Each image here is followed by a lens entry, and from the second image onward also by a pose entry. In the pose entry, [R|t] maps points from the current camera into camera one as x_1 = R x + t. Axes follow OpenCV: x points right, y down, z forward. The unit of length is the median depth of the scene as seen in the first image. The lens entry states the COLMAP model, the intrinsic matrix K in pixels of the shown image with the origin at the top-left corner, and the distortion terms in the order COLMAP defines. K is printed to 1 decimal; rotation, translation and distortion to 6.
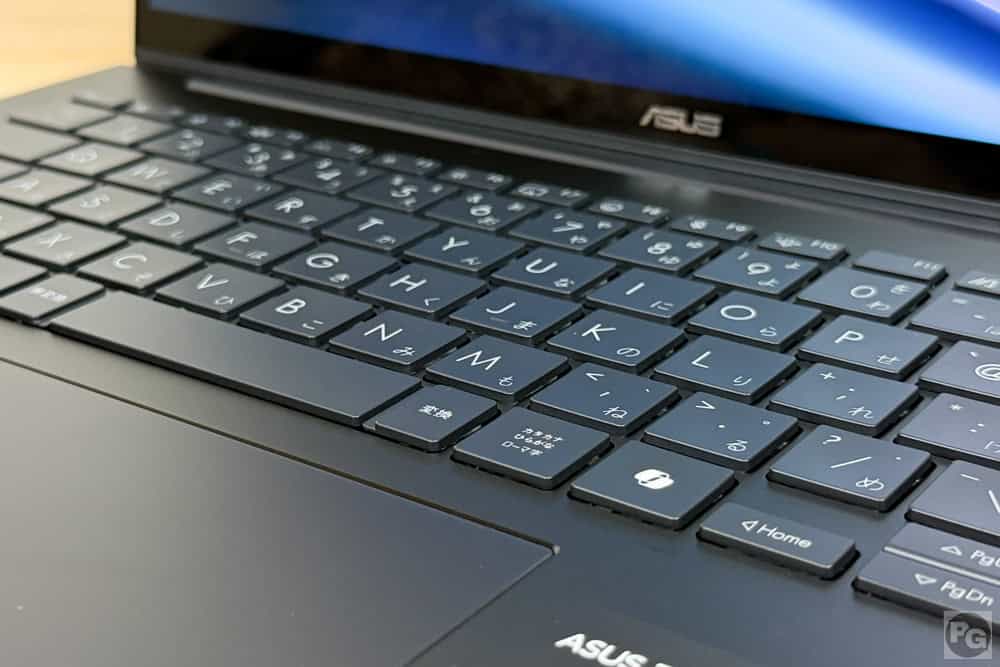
lens RADIAL K [[1713.4, 0, 500.0], [0, 1713.4, 333.5], [0, 0, 1]] dist [0.127387, -0.022019]
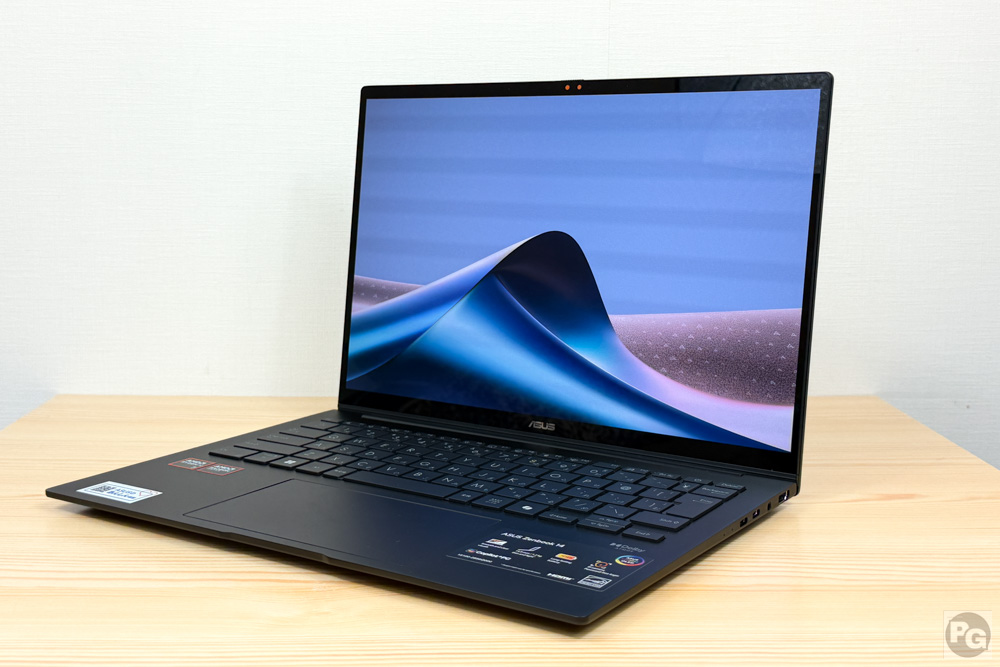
lens RADIAL K [[1280.4, 0, 500.0], [0, 1280.4, 333.5], [0, 0, 1]] dist [0.001056, 0.000414]
pose [[0.999189, 0.017181, 0.036418, -0.056125], [-0.007519, 0.968106, -0.250426, 0.308525], [-0.039559, 0.249950, 0.967450, -1.306670]]
